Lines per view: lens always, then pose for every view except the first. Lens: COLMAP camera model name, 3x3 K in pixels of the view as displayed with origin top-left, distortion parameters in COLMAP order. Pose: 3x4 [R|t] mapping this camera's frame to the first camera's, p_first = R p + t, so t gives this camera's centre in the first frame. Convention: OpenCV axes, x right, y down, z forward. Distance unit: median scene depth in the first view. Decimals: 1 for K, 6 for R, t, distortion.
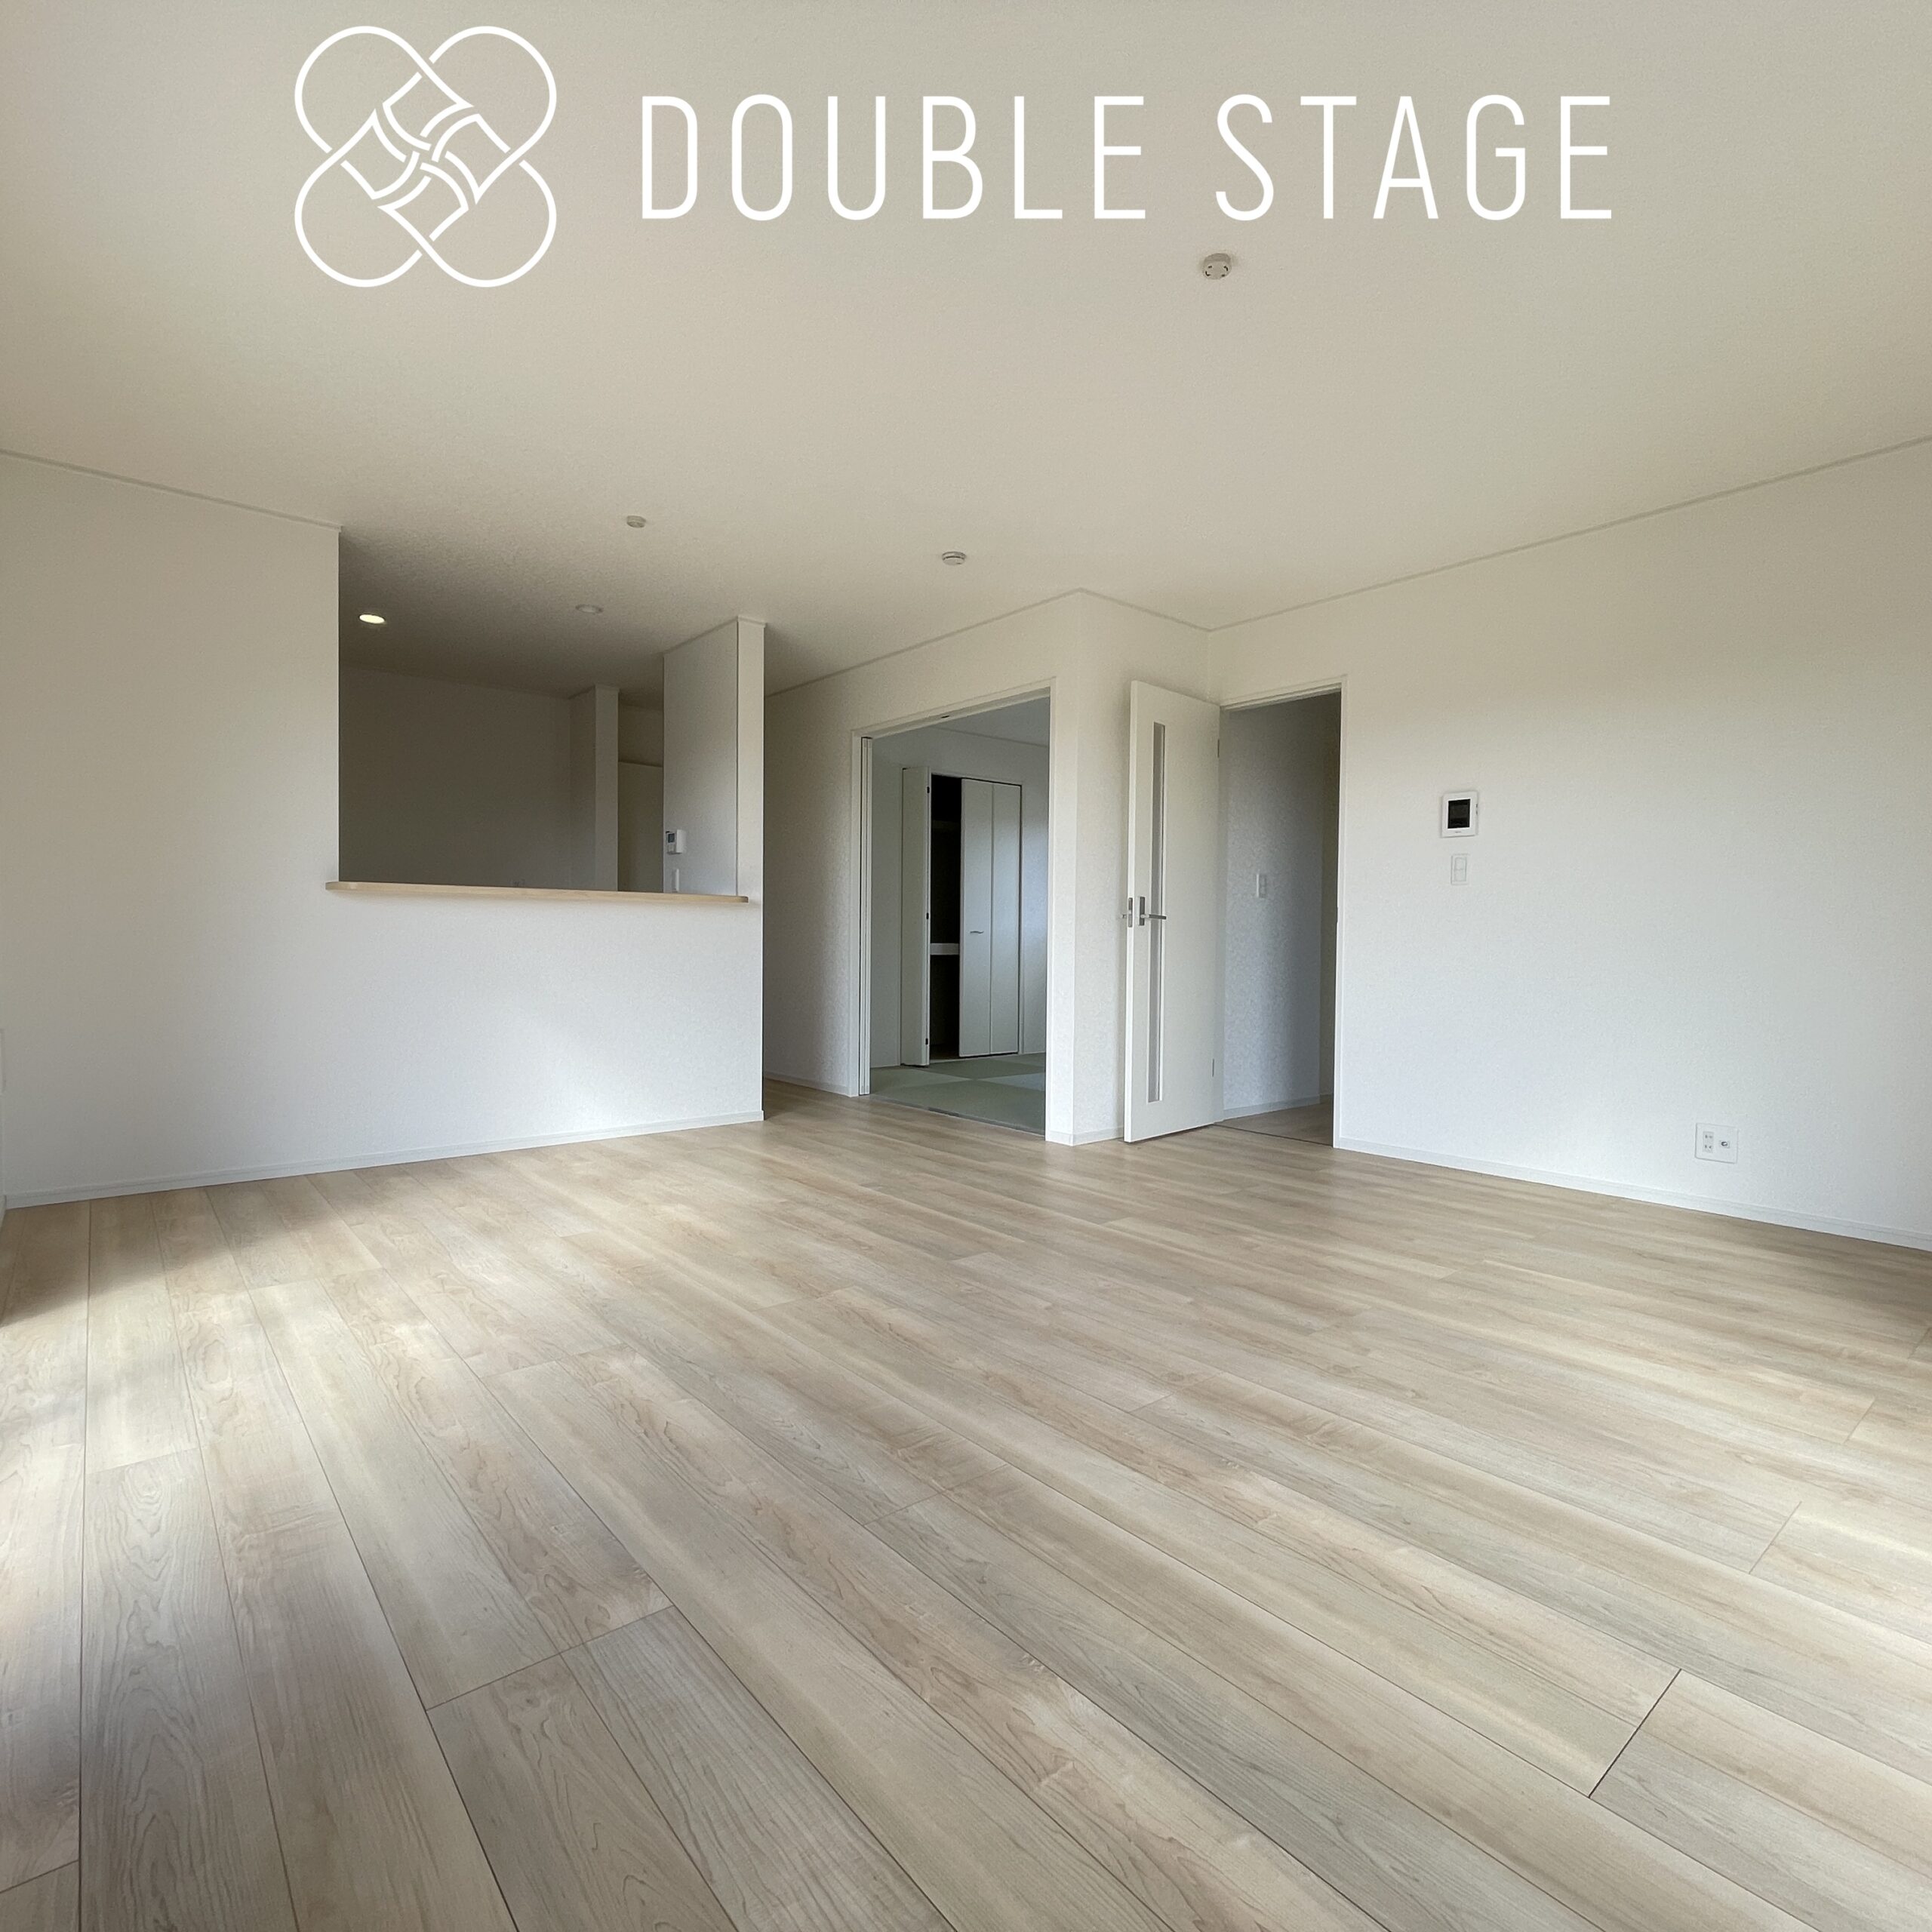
lens RADIAL K [[1043.8, 0, 964.2], [0, 1043.8, 970.4], [0, 0, 1]] dist [-0.006631, 0.002416]
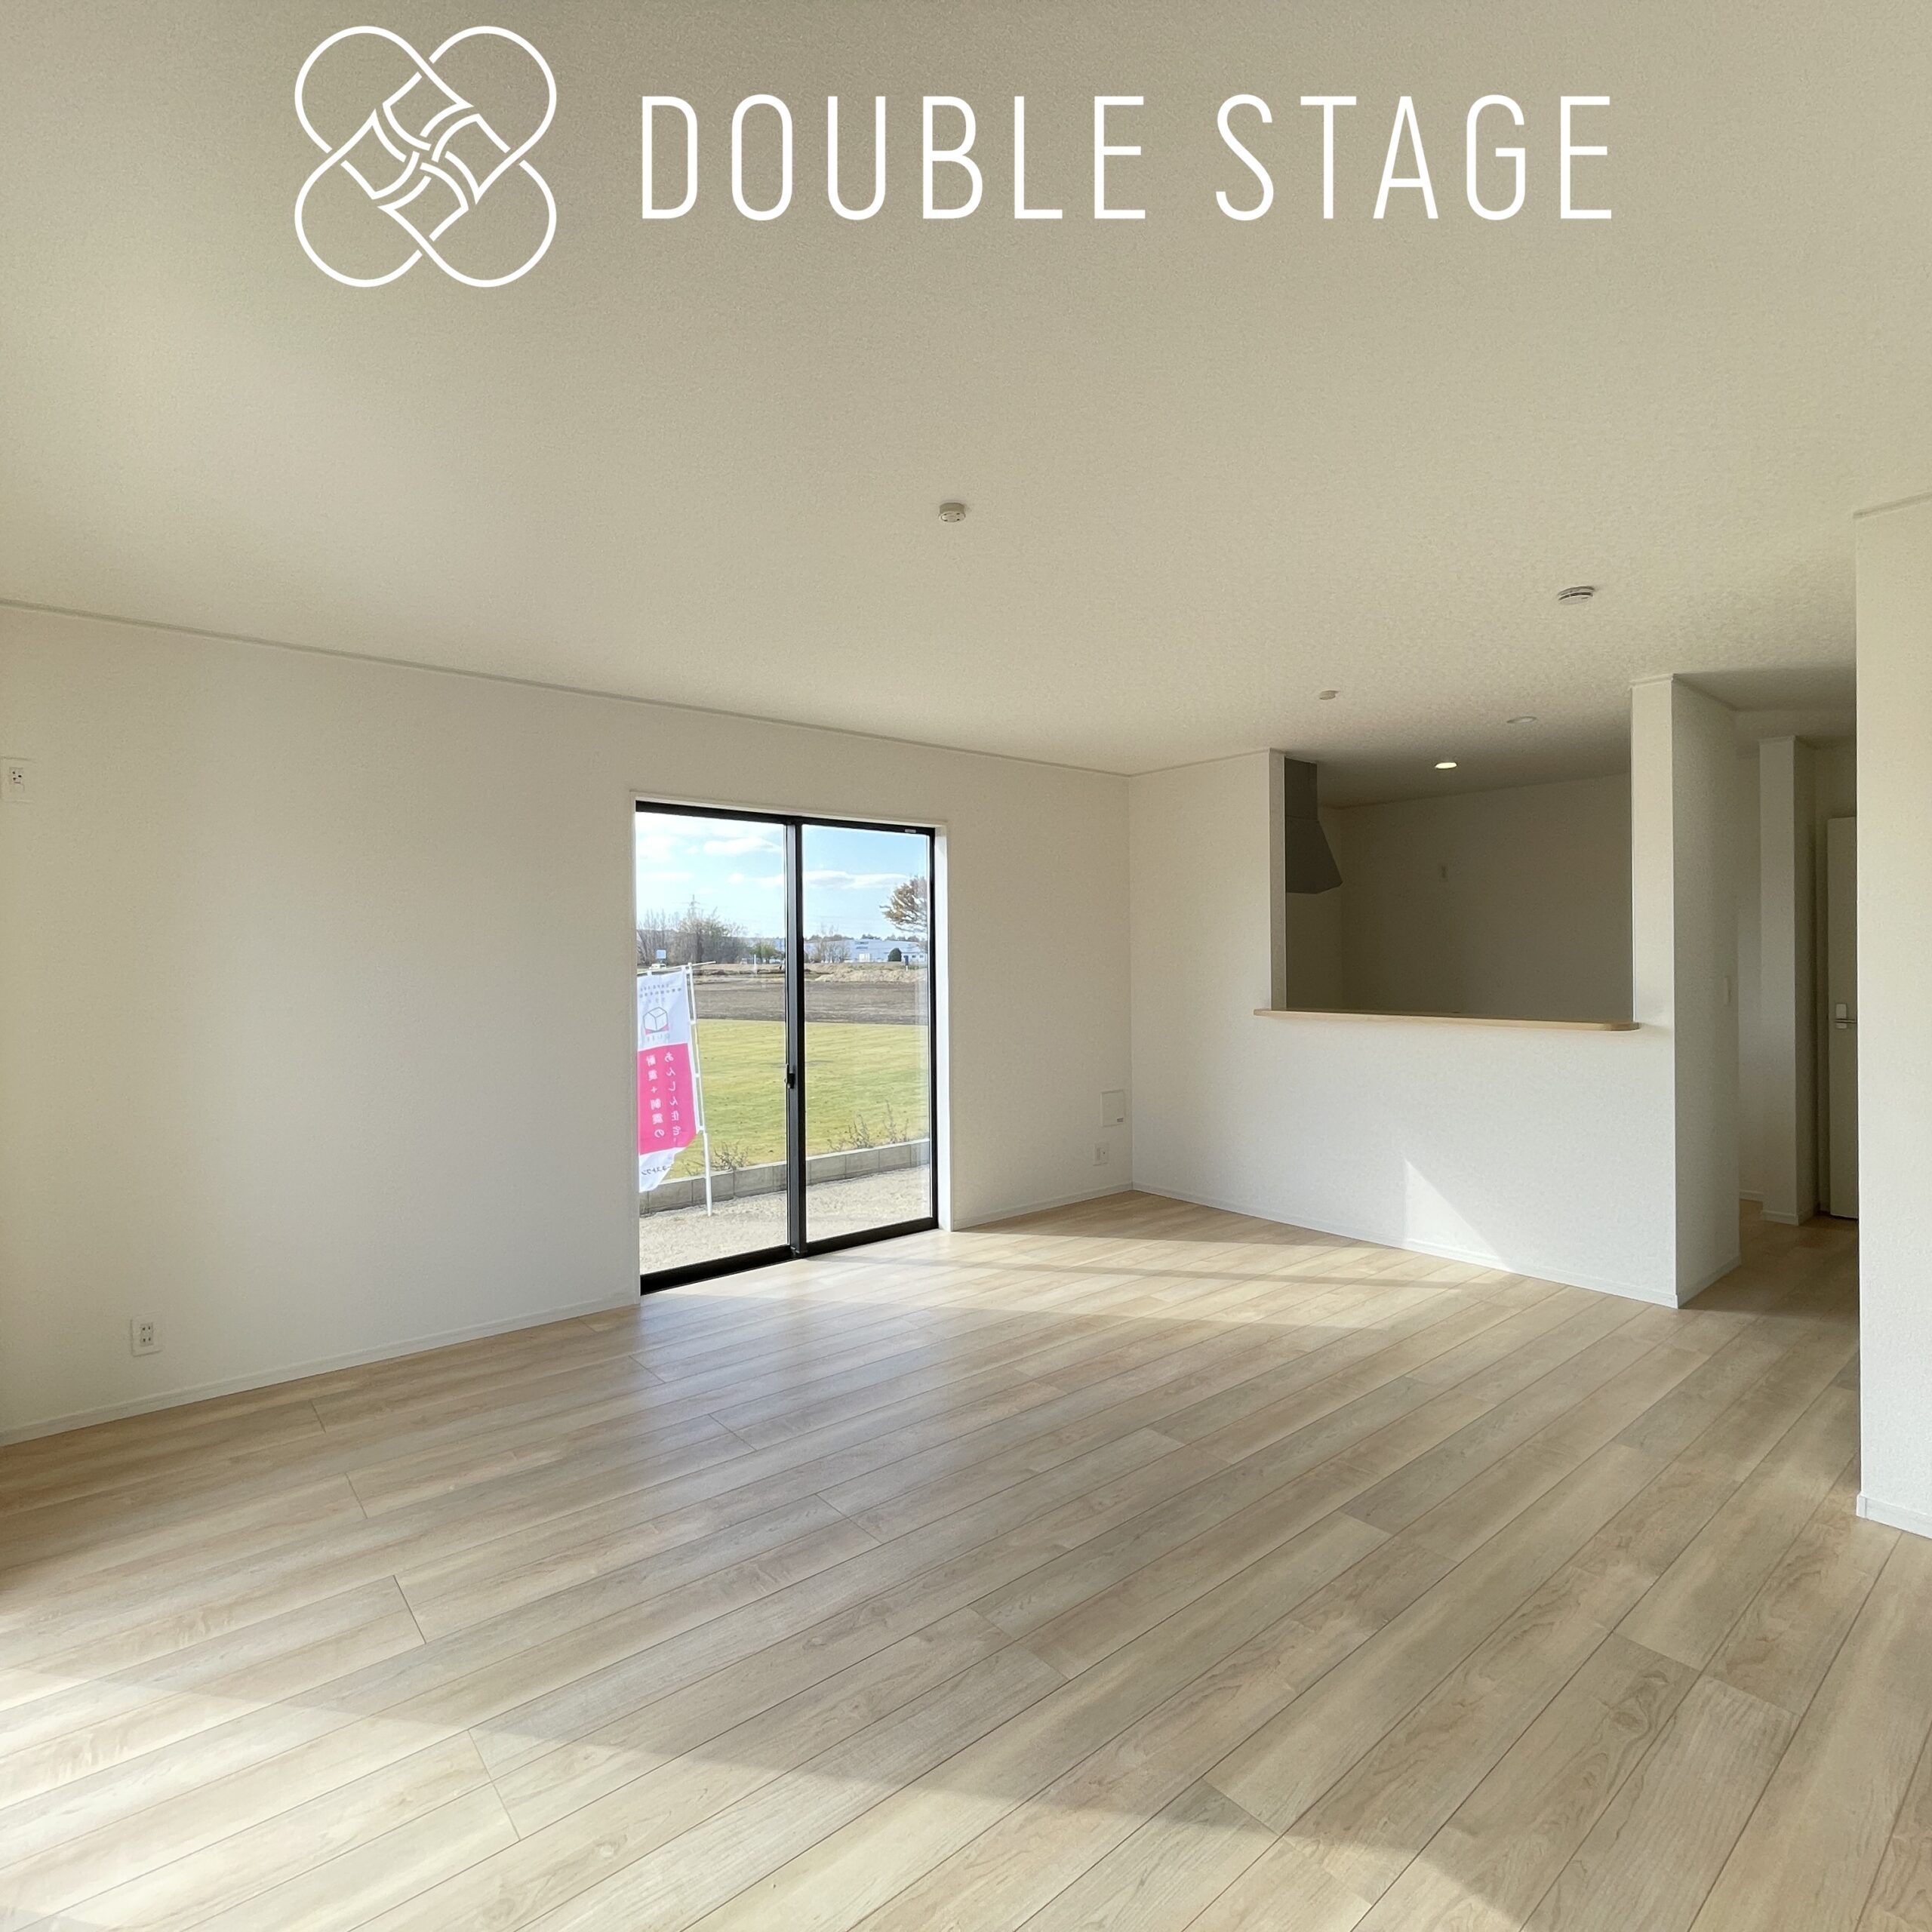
lens RADIAL K [[1043.8, 0, 961.6], [0, 1043.8, 963.5], [0, 0, 1]] dist [-0.006631, 0.002416]
pose [[-0.004885, -0.001835, -0.999986, 1.101164], [-0.021759, 0.999762, -0.001728, -0.189667], [0.999751, 0.021750, -0.004923, 0.869320]]
